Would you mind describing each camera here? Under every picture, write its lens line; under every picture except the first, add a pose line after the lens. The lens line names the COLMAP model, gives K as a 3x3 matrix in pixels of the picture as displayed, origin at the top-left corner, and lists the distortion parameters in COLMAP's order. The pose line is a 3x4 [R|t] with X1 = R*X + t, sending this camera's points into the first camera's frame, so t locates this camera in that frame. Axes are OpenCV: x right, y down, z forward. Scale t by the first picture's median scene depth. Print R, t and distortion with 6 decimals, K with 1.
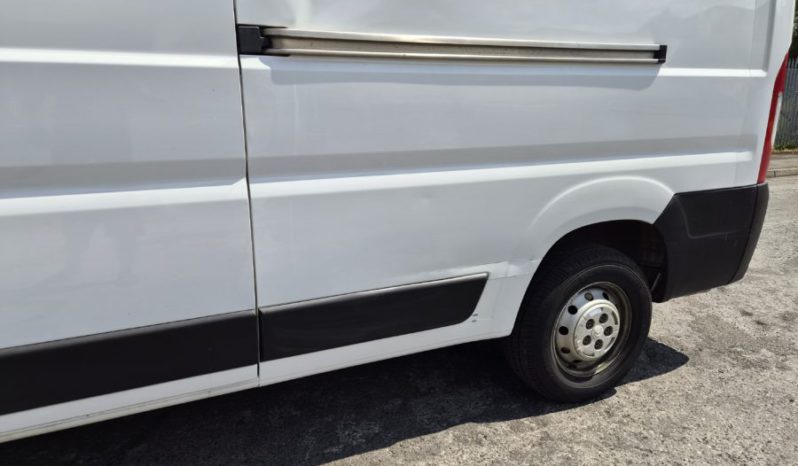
lens RADIAL K [[538.0, 0, 387.6], [0, 538.0, 232.8], [0, 0, 1]] dist [0.047666, -0.022433]
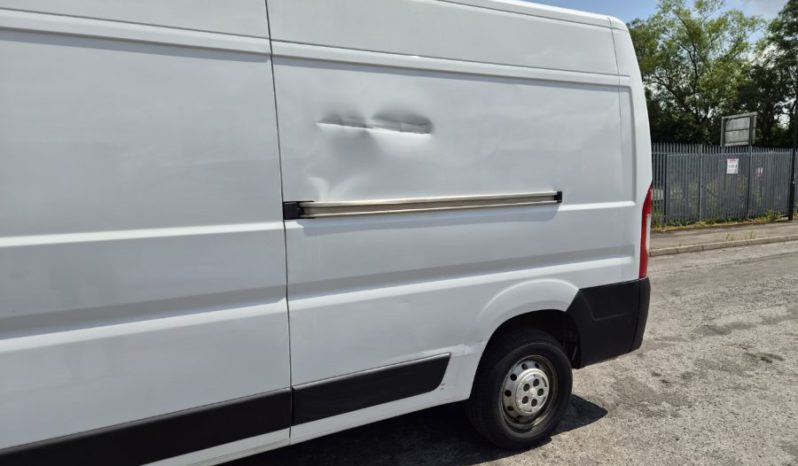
lens RADIAL K [[547.9, 0, 411.2], [0, 547.9, 237.0], [0, 0, 1]] dist [0.050681, -0.003085]
pose [[0.994886, -0.022841, 0.098388, -0.041511], [0.034832, 0.991926, -0.121941, -0.046782], [-0.094808, 0.124745, 0.987649, -0.380090]]
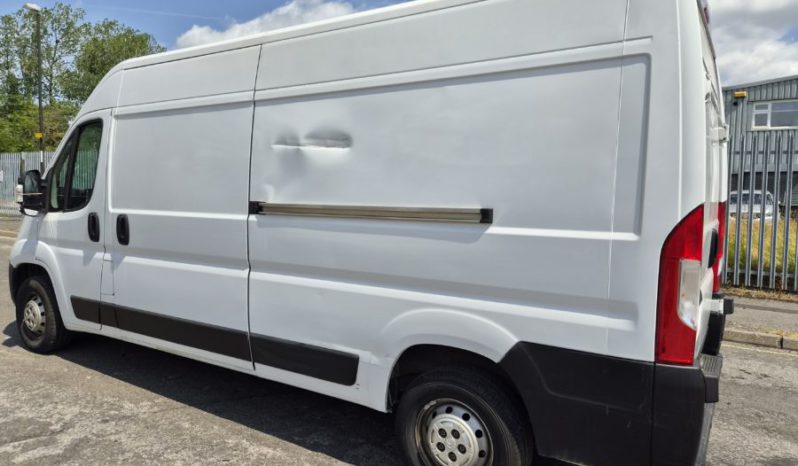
lens RADIAL K [[547.9, 0, 411.2], [0, 547.9, 237.0], [0, 0, 1]] dist [0.050681, -0.003085]
pose [[0.547330, 0.077015, -0.833366, 1.275361], [-0.213649, 0.975622, -0.050157, -0.168546], [0.809187, 0.205500, 0.550441, 0.195135]]
